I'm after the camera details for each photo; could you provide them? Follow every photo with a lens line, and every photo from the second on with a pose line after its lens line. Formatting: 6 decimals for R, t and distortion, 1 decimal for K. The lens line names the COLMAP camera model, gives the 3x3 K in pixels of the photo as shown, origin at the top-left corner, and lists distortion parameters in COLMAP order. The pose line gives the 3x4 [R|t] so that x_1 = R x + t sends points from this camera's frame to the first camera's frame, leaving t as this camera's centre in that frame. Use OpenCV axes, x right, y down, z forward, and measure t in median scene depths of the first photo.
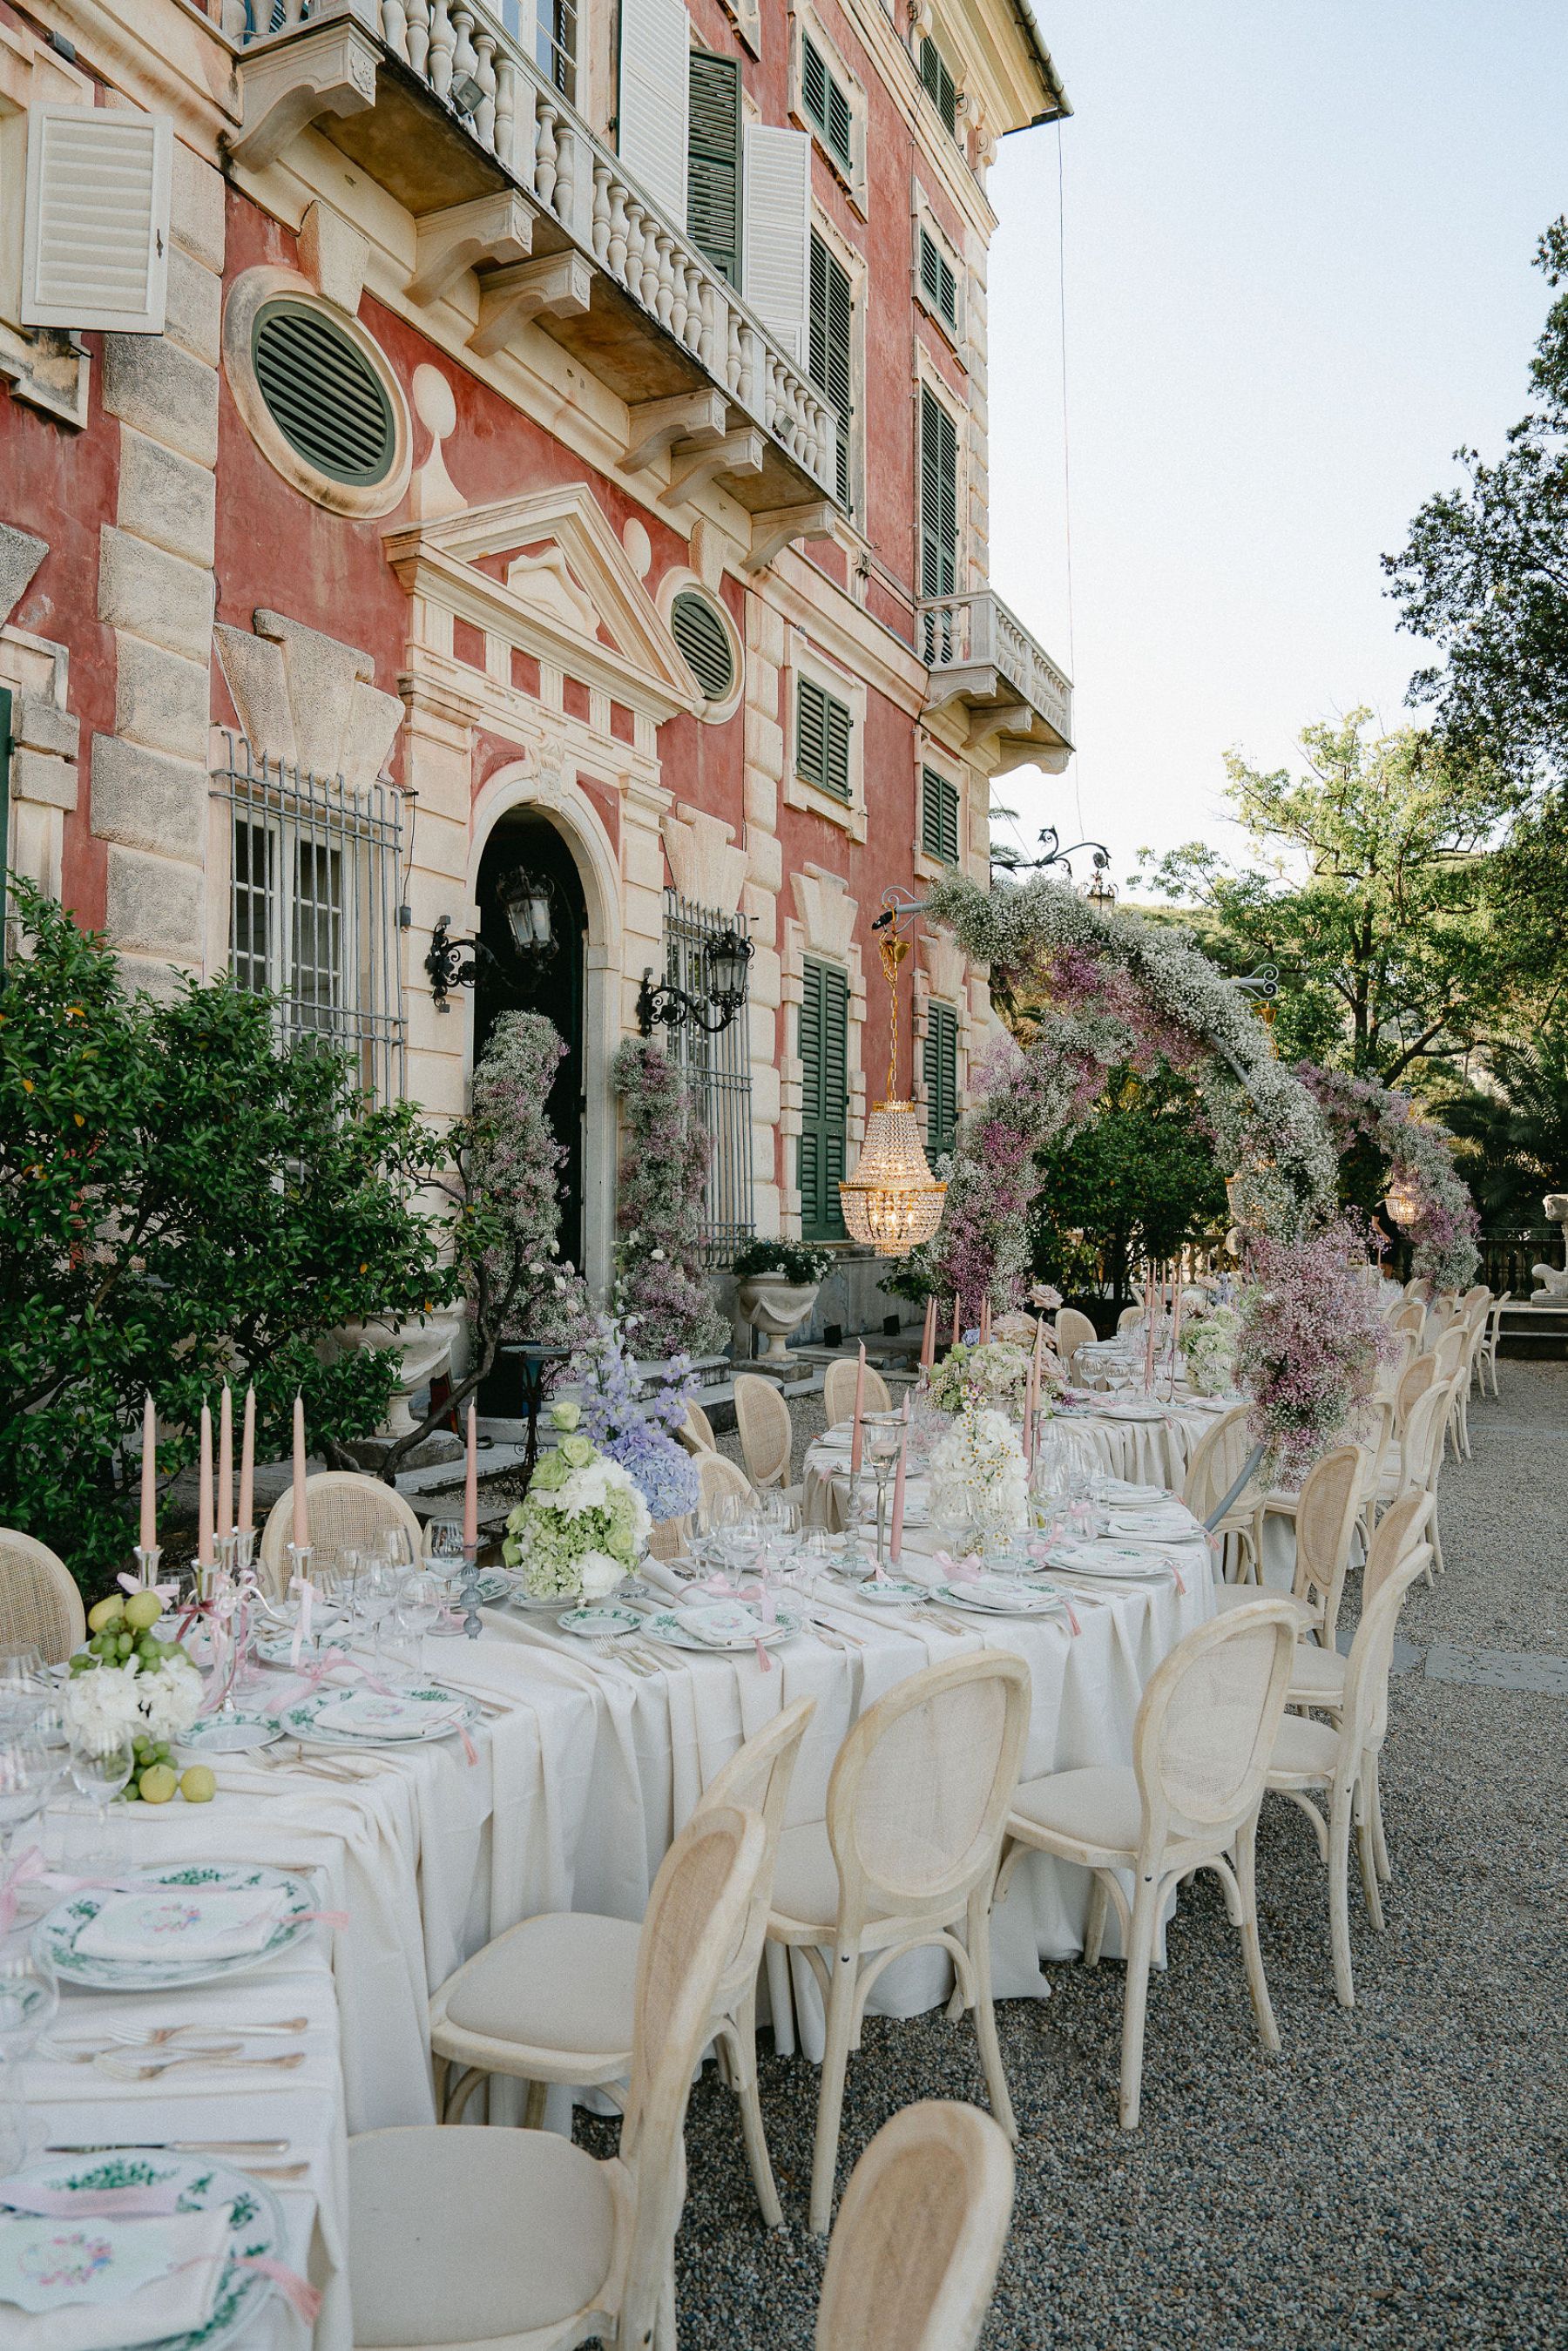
lens RADIAL K [[1588.5, 0, 783.5], [0, 1588.5, 1203.5], [0, 0, 1]] dist [-0.120542, 0.001474]
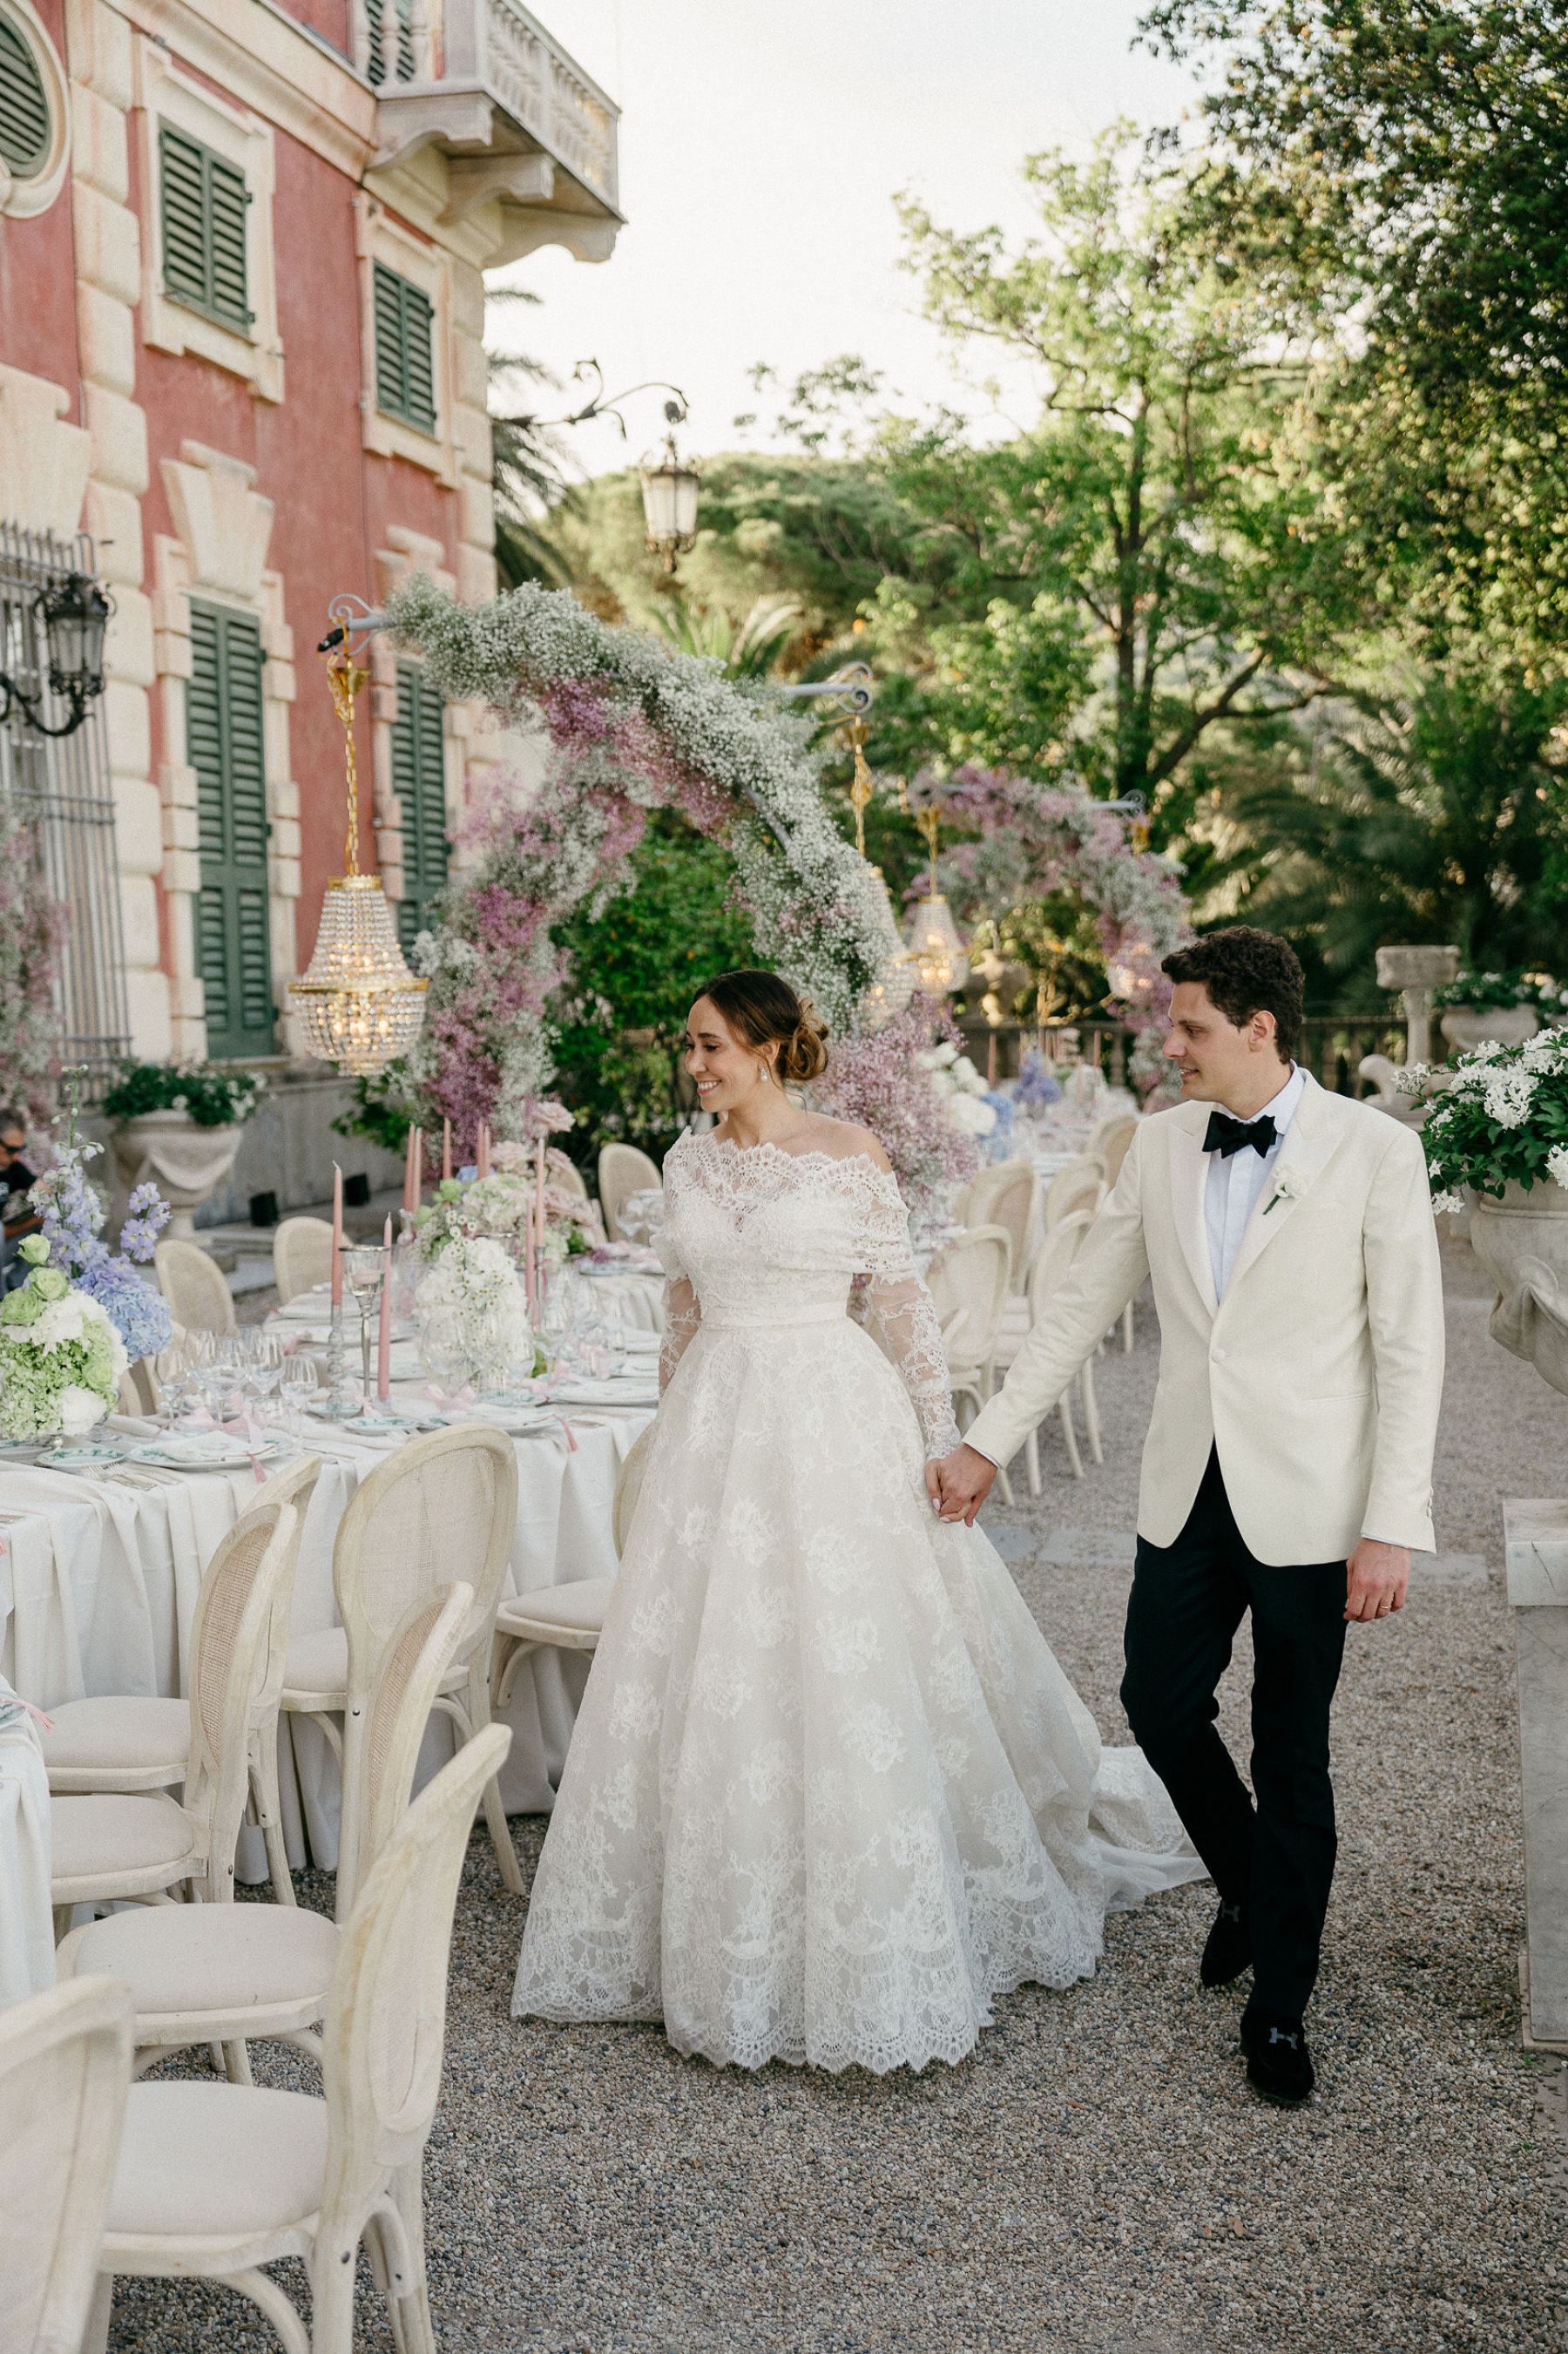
lens RADIAL K [[2906.2, 0, 784.0], [0, 2906.2, 1177.0], [0, 0, 1]] dist [0.021936, -0.028534]
pose [[0.975713, -0.044513, 0.214482, -0.015320], [0.030082, 0.997088, 0.070083, -0.004446], [-0.216977, -0.061928, 0.974210, -0.179953]]
